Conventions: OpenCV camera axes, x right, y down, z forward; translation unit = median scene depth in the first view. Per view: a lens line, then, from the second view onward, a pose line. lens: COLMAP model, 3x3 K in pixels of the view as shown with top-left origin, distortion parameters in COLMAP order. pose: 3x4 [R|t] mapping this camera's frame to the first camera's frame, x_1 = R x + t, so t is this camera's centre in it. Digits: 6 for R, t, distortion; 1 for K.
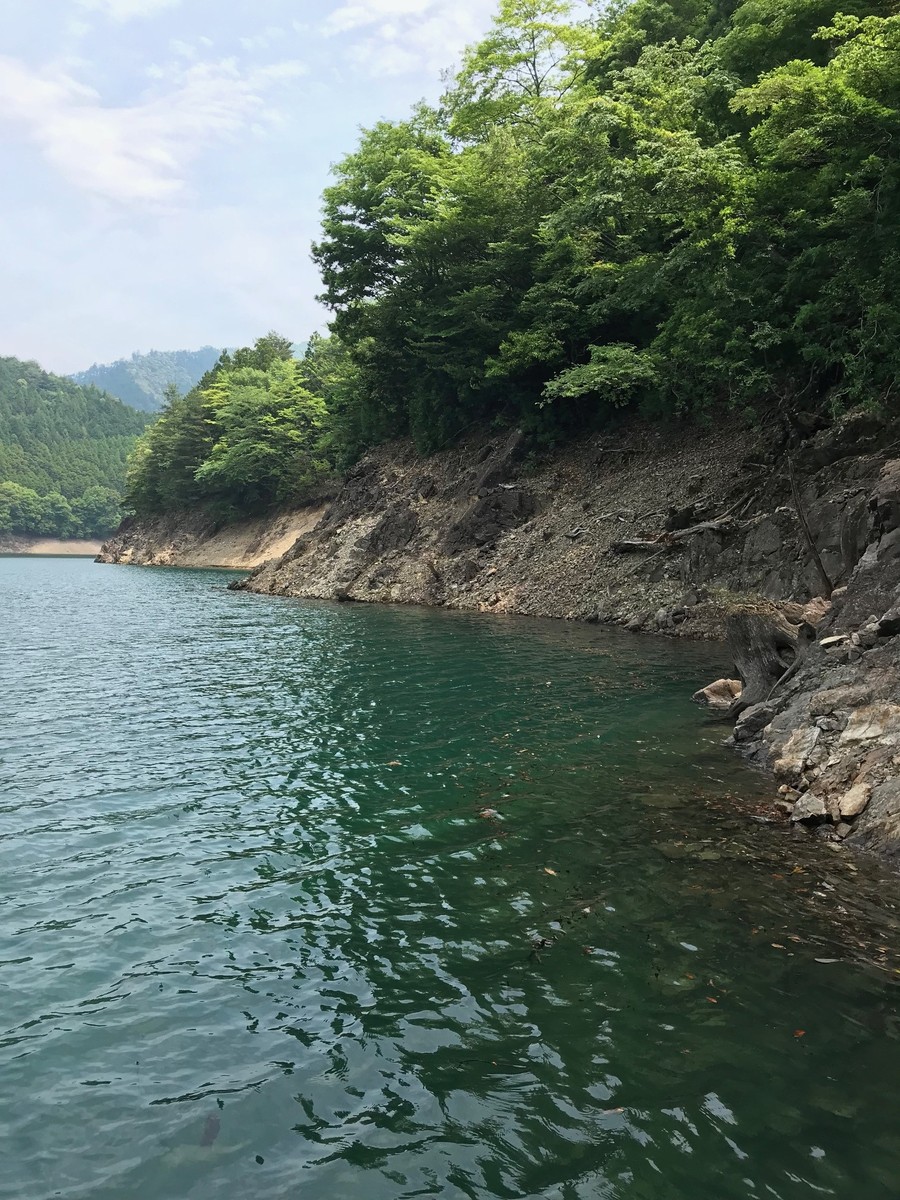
lens RADIAL K [[1043.2, 0, 450.0], [0, 1043.2, 600.0], [0, 0, 1]] dist [0.004979, -0.002025]
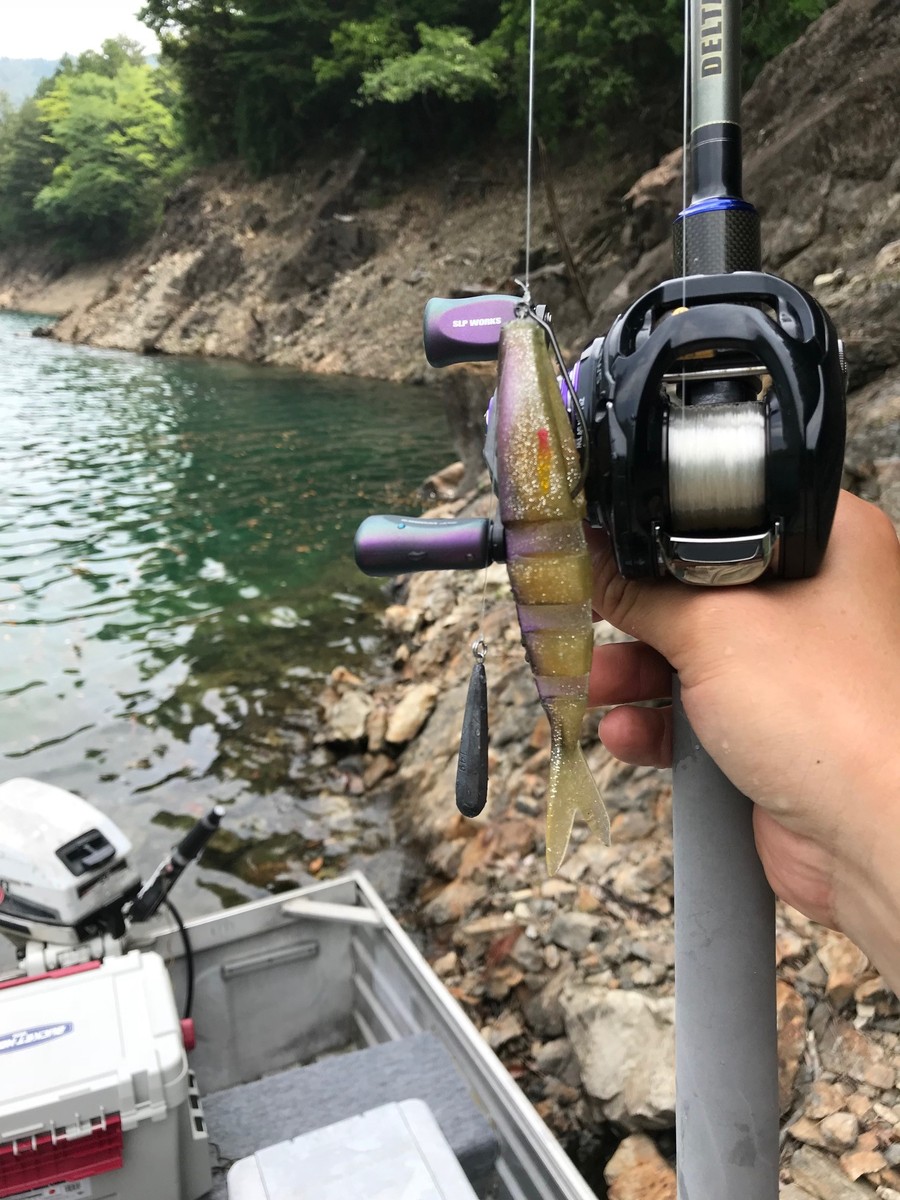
lens RADIAL K [[1098.3, 0, 450.0], [0, 1098.3, 600.0], [0, 0, 1]] dist [-0.125089, 0.169775]
pose [[0.996014, 0.015612, 0.087825, 0.064214], [-0.033967, 0.976771, 0.211579, 0.002502], [-0.082482, -0.213718, 0.973407, 0.081553]]
